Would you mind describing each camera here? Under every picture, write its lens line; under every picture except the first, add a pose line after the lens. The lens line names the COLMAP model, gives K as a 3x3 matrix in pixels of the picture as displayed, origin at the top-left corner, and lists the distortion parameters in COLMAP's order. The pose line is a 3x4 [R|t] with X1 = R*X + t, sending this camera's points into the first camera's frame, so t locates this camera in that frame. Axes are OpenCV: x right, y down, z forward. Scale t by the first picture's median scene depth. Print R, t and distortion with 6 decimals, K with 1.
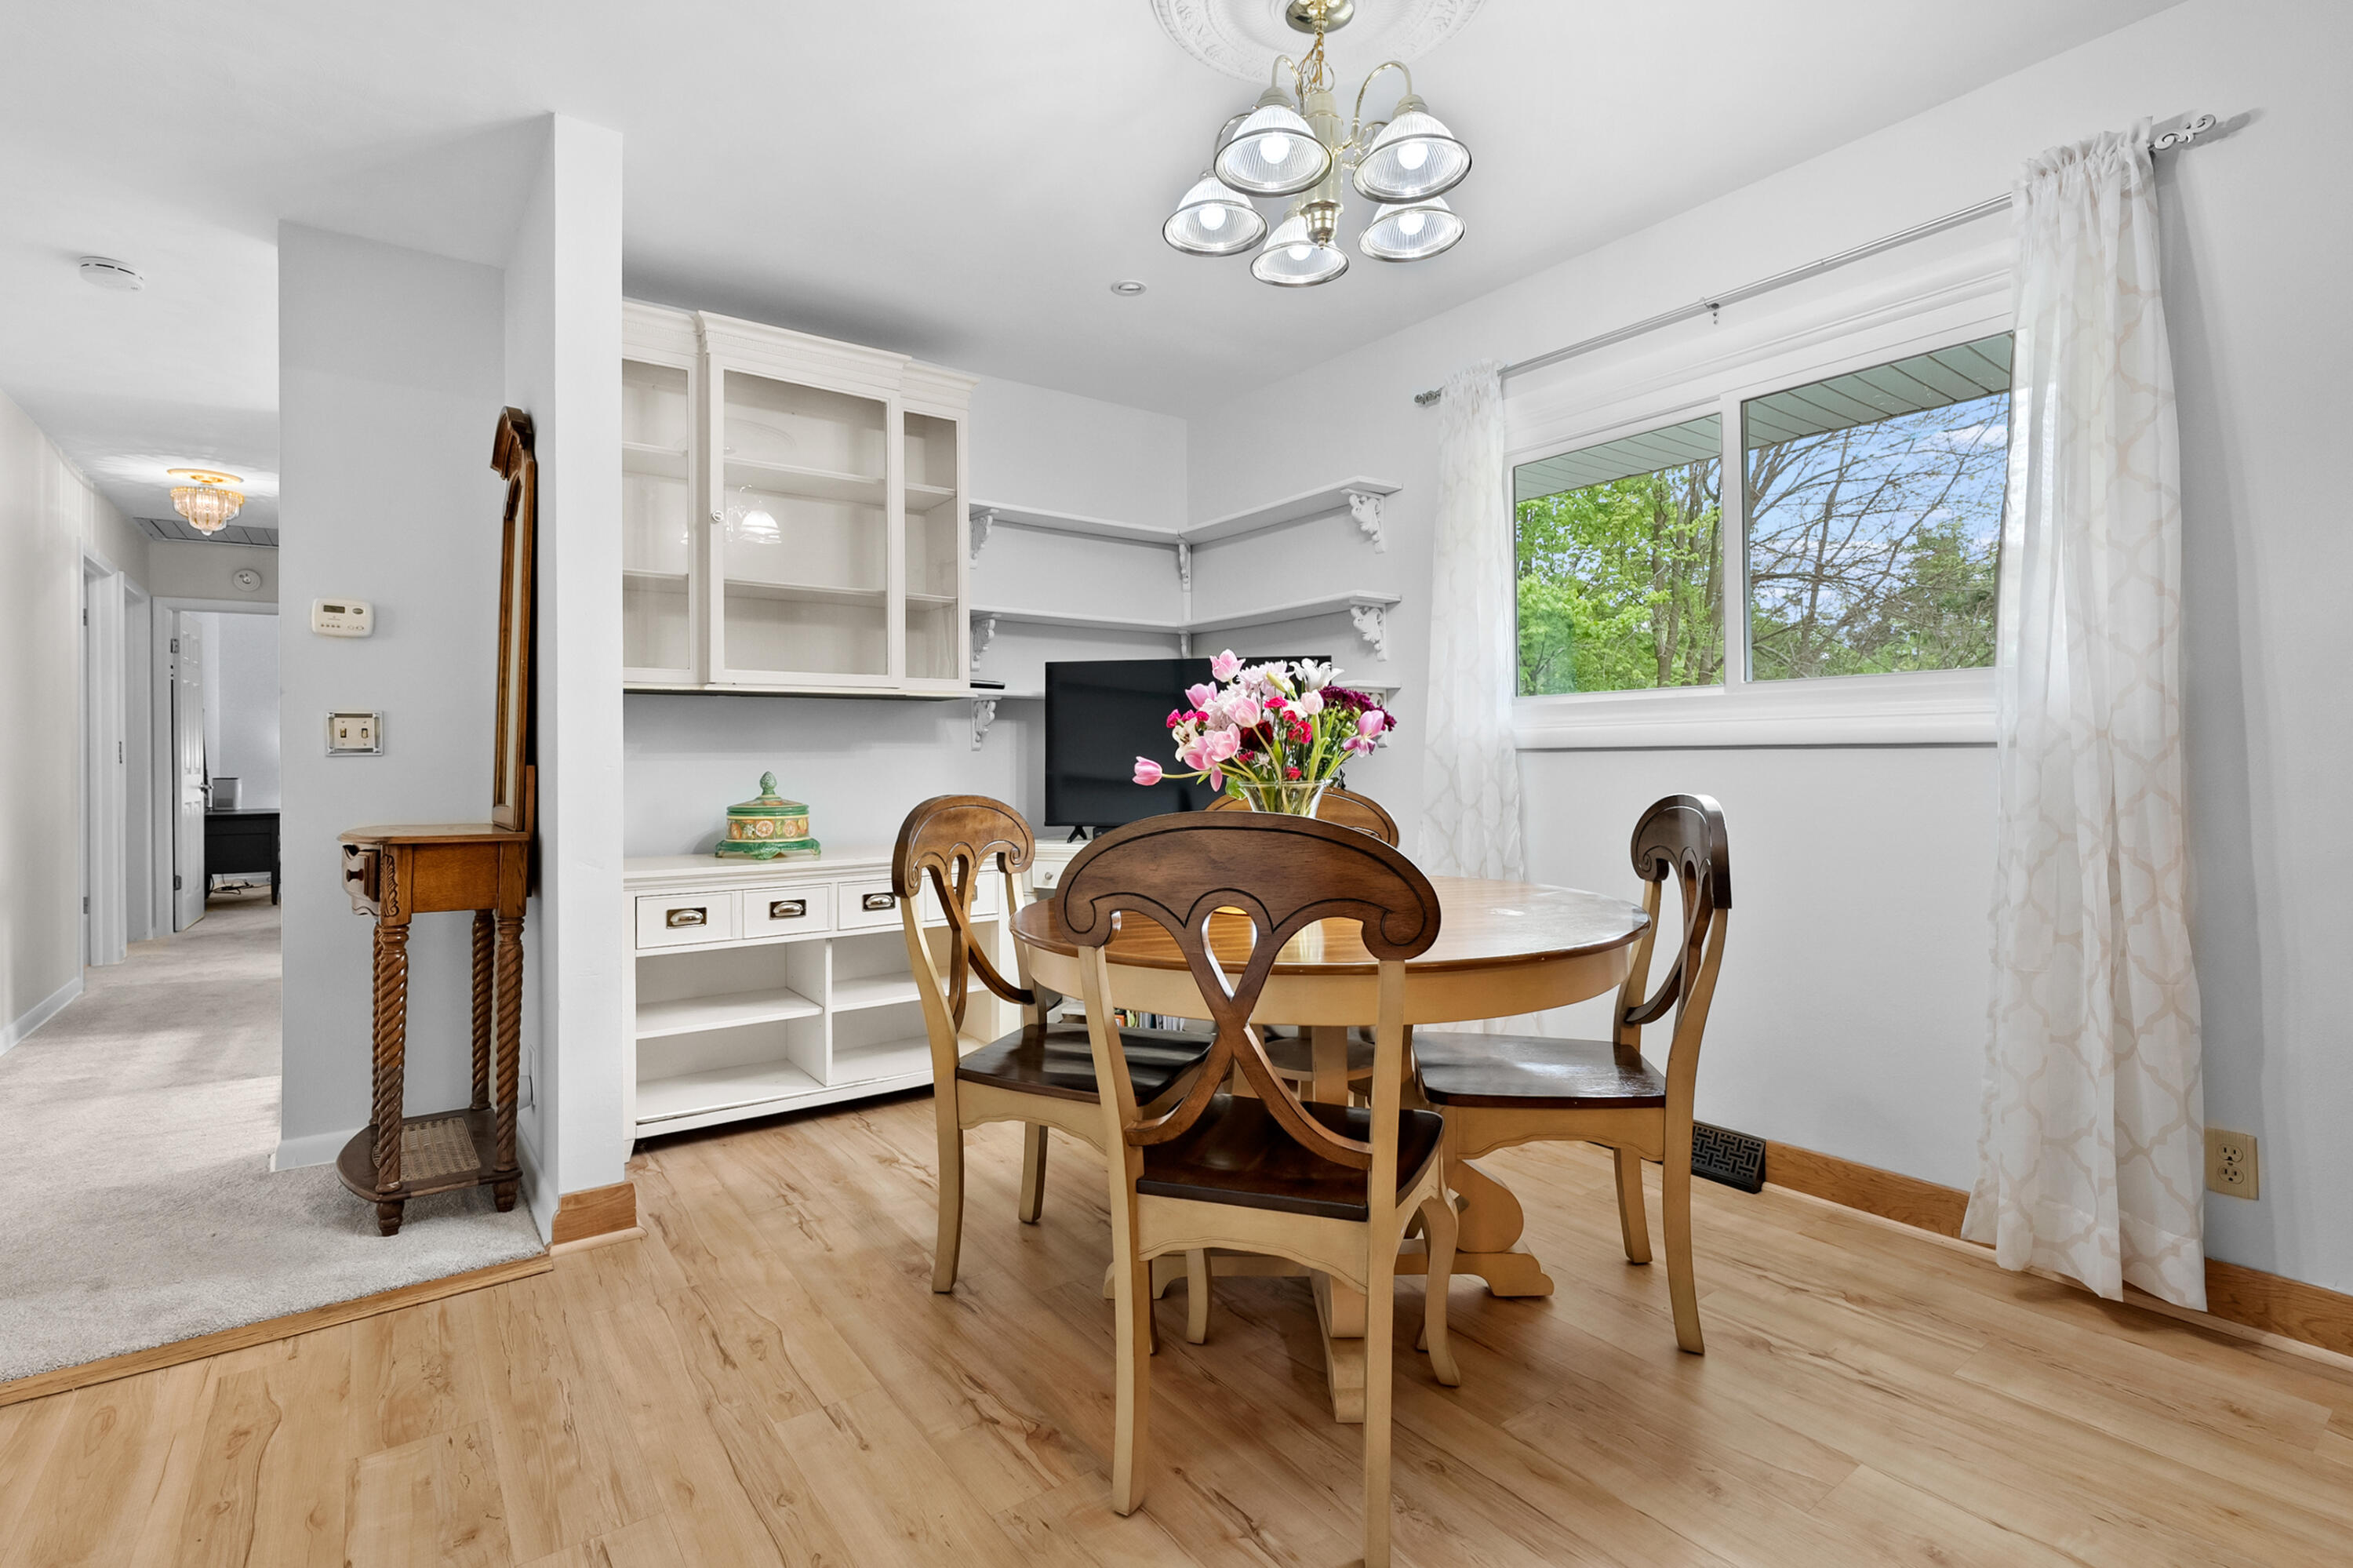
lens RADIAL K [[1080.3, 0, 1250.1], [0, 1080.3, 754.4], [0, 0, 1]] dist [0.002238, -0.000075]
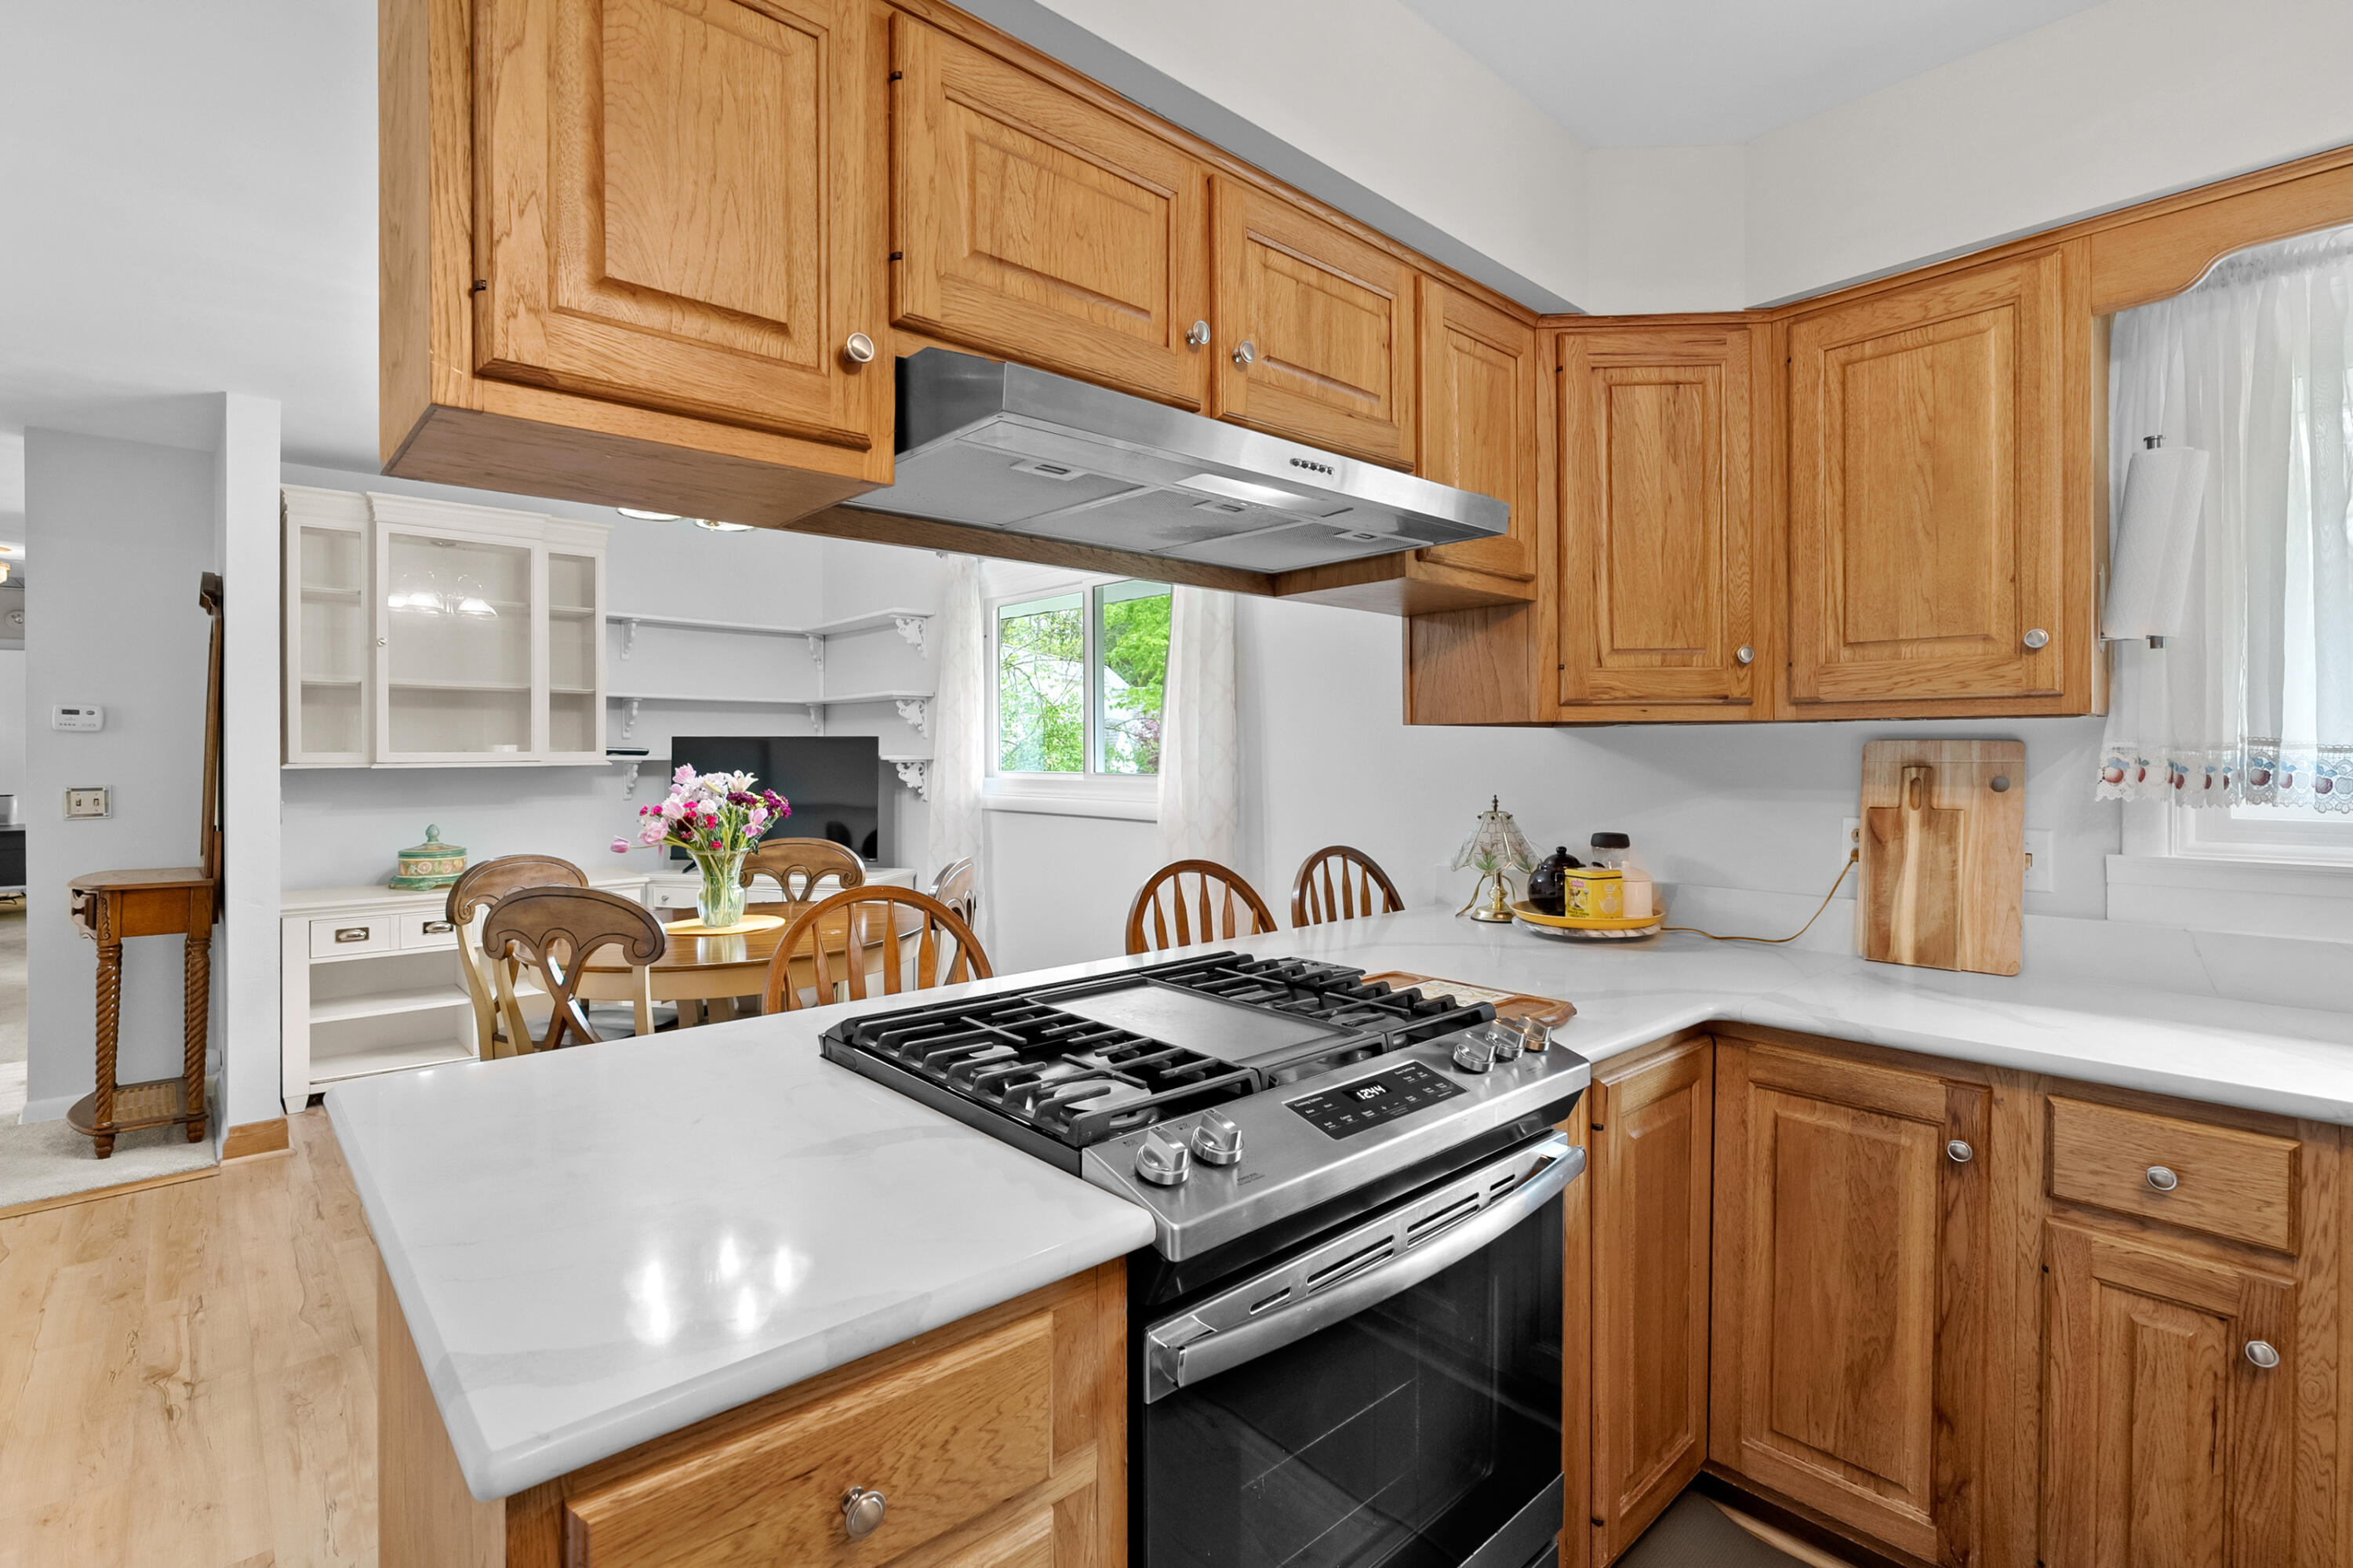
lens RADIAL K [[1080.3, 0, 1259.5], [0, 1080.3, 748.8], [0, 0, 1]] dist [0.002238, -0.000075]
pose [[0.995279, 0.003508, 0.096992, 0.513756], [-0.004103, 0.999974, 0.005939, -0.103642], [-0.096969, -0.006309, 0.995267, -0.504035]]
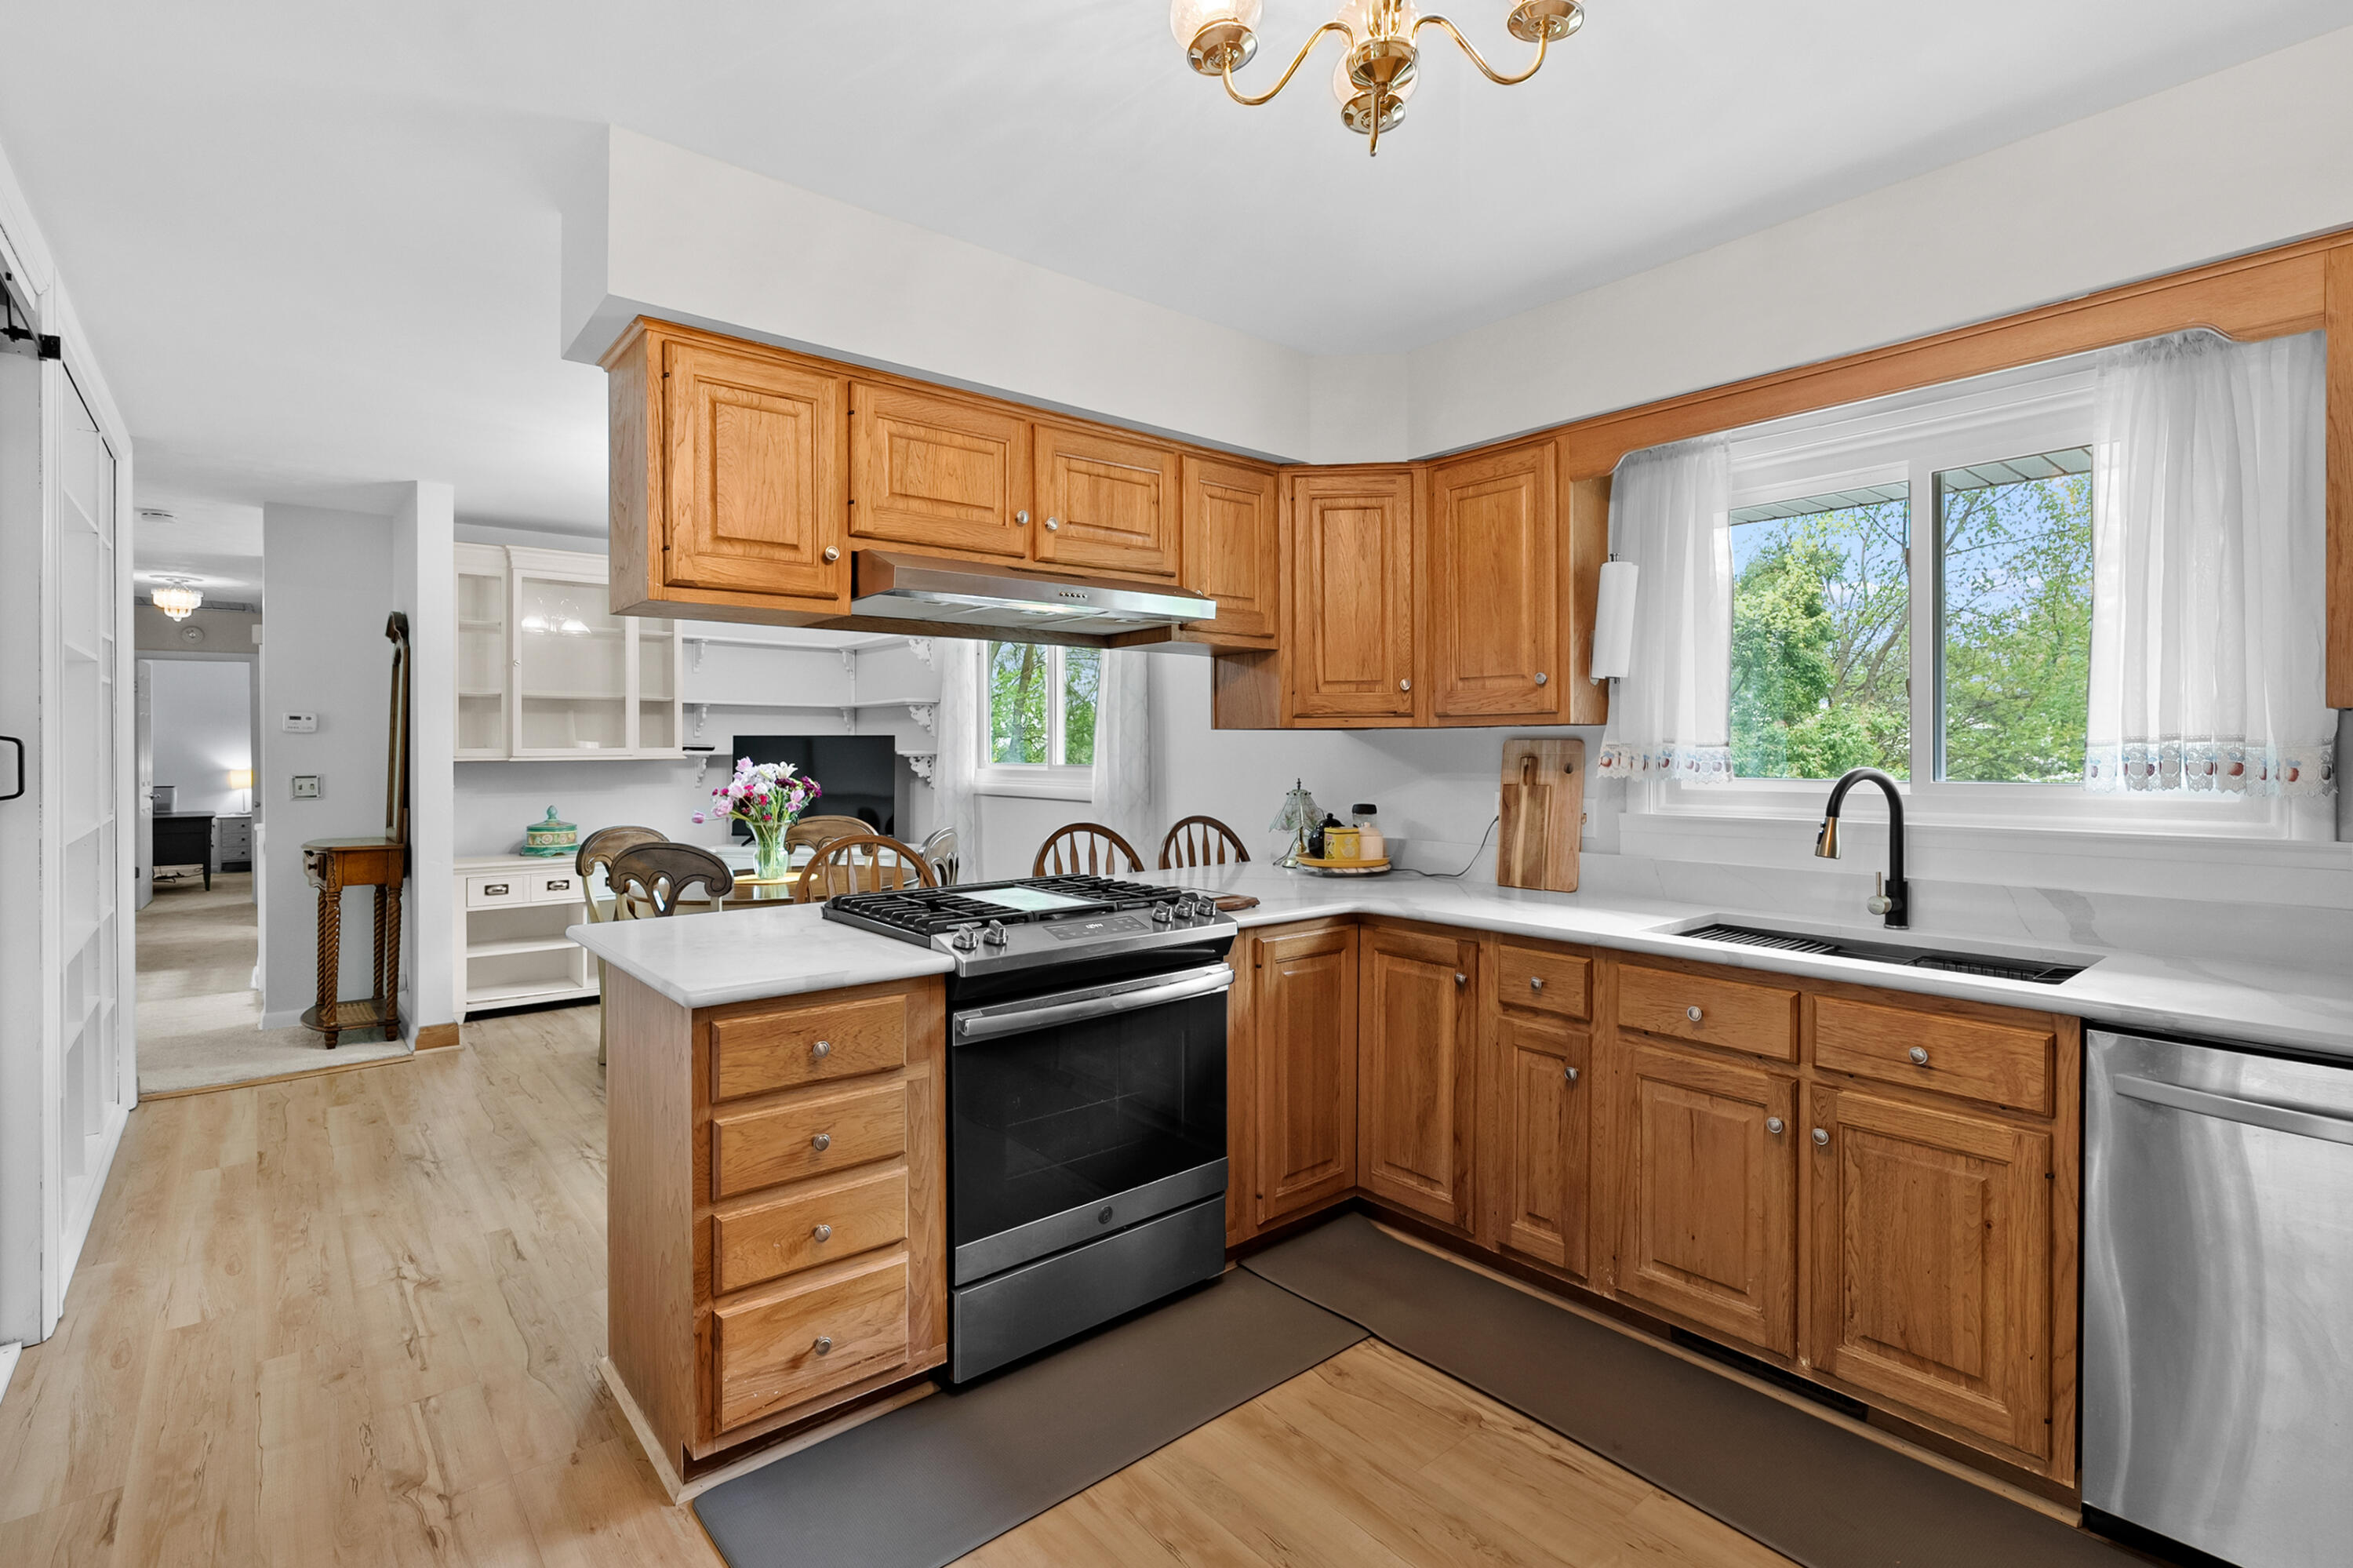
lens RADIAL K [[1159.1, 0, 1229.0], [0, 1159.1, 742.0], [0, 0, 1]] dist [0.018669, 0.000927]
pose [[0.999970, 0.002297, 0.007457, 0.698036], [-0.002330, 0.999988, 0.004391, -0.108708], [-0.007447, -0.004408, 0.999963, -0.972344]]
